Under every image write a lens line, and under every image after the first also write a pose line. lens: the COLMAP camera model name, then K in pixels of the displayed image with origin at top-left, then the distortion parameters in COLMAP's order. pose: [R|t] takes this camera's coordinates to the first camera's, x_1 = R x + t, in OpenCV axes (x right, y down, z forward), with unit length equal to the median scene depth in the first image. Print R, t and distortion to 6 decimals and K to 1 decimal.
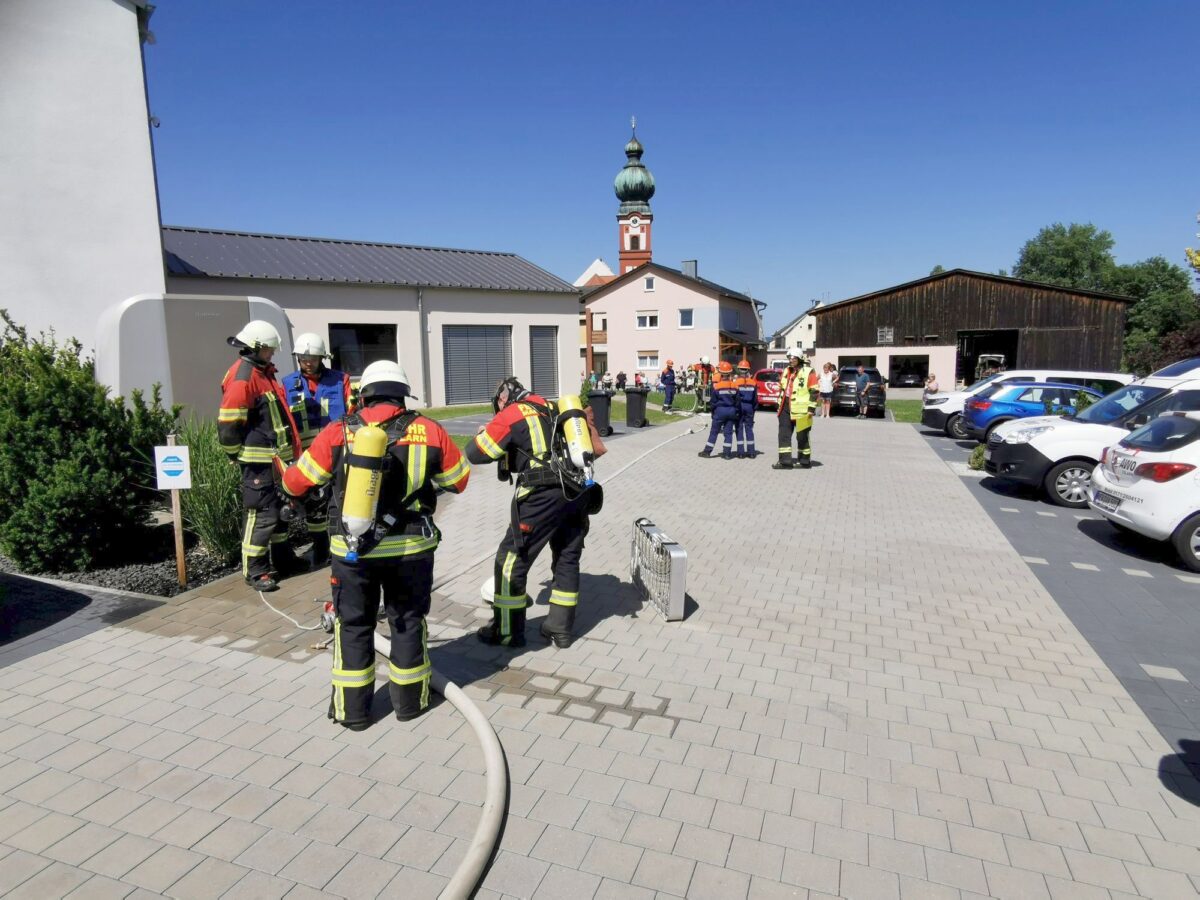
lens RADIAL K [[751.1, 0, 604.7], [0, 751.1, 453.1], [0, 0, 1]] dist [-0.020241, 0.041951]
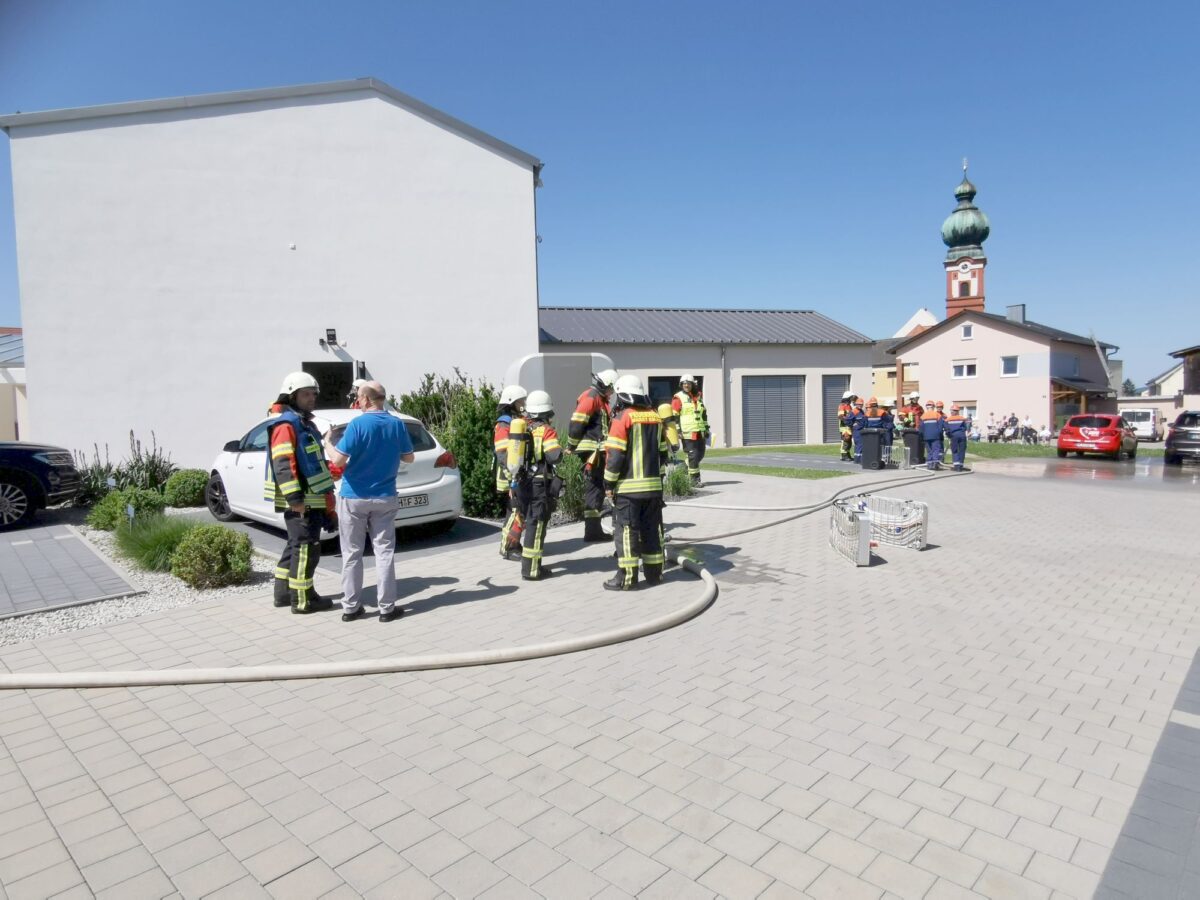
lens RADIAL K [[751.1, 0, 604.7], [0, 751.1, 453.1], [0, 0, 1]] dist [-0.020241, 0.041951]
pose [[0.915668, 0.014376, -0.401678, 0.101410], [-0.044337, 0.996874, -0.065392, 0.057704], [0.399482, 0.077687, 0.913443, -0.227769]]
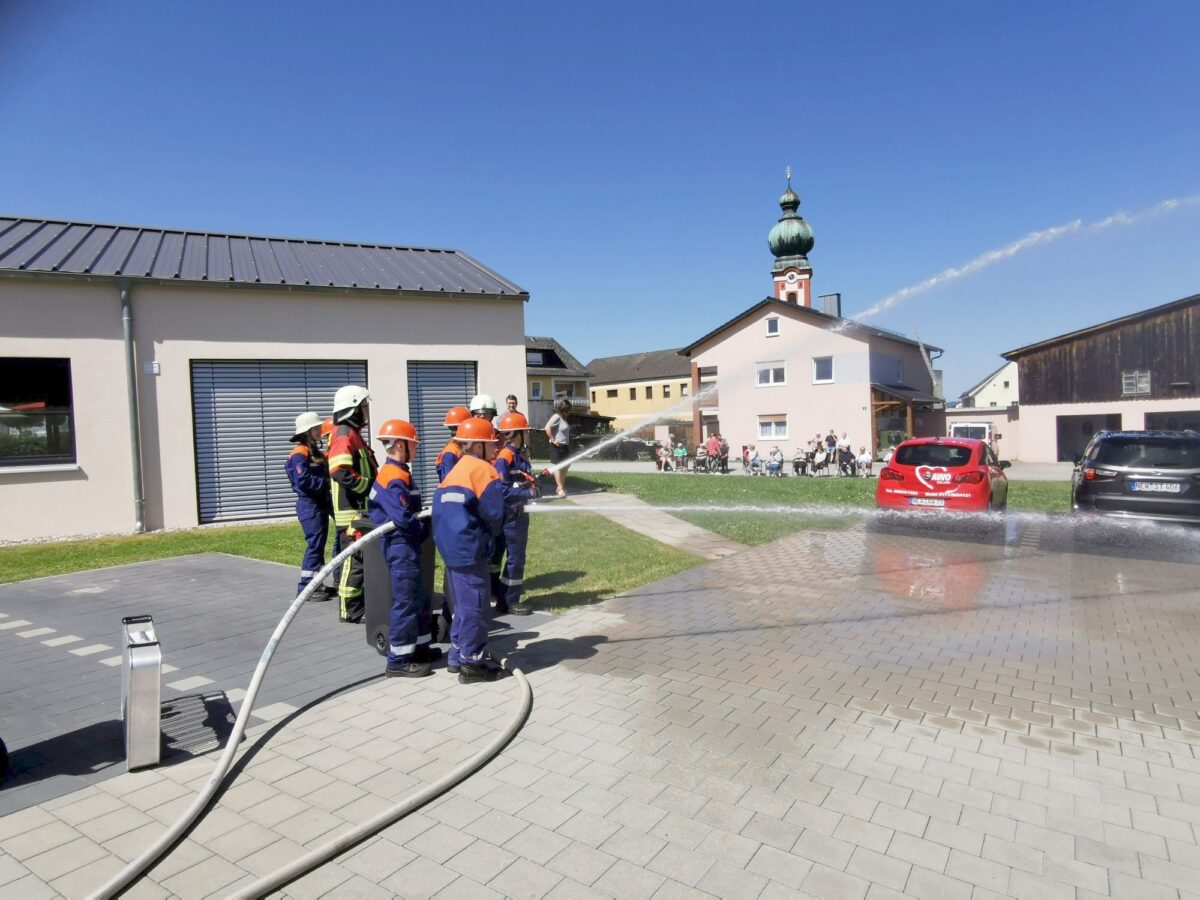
lens RADIAL K [[751.1, 0, 604.7], [0, 751.1, 453.1], [0, 0, 1]] dist [-0.020241, 0.041951]
pose [[0.974214, -0.011159, -0.225350, 0.292558], [-0.009897, 0.995701, -0.092091, -0.130889], [0.225409, 0.091947, 0.969916, 1.131335]]
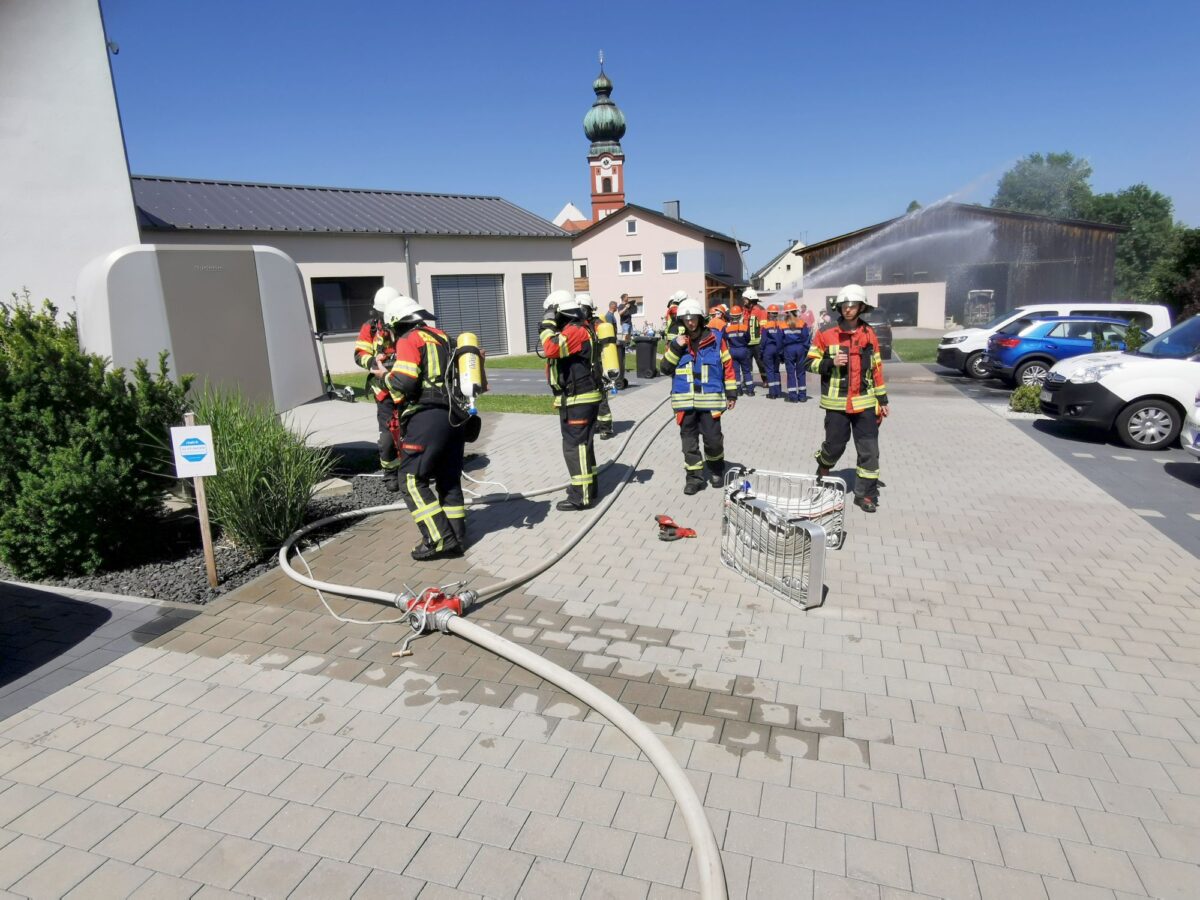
lens RADIAL K [[755.8, 0, 605.0], [0, 755.8, 451.4], [0, 0, 1]] dist [-0.019246, 0.040641]
pose [[0.998823, -0.037868, 0.030307, -0.068169], [0.035833, 0.997236, 0.065087, -0.009381], [-0.032687, -0.063924, 0.997419, 0.067742]]
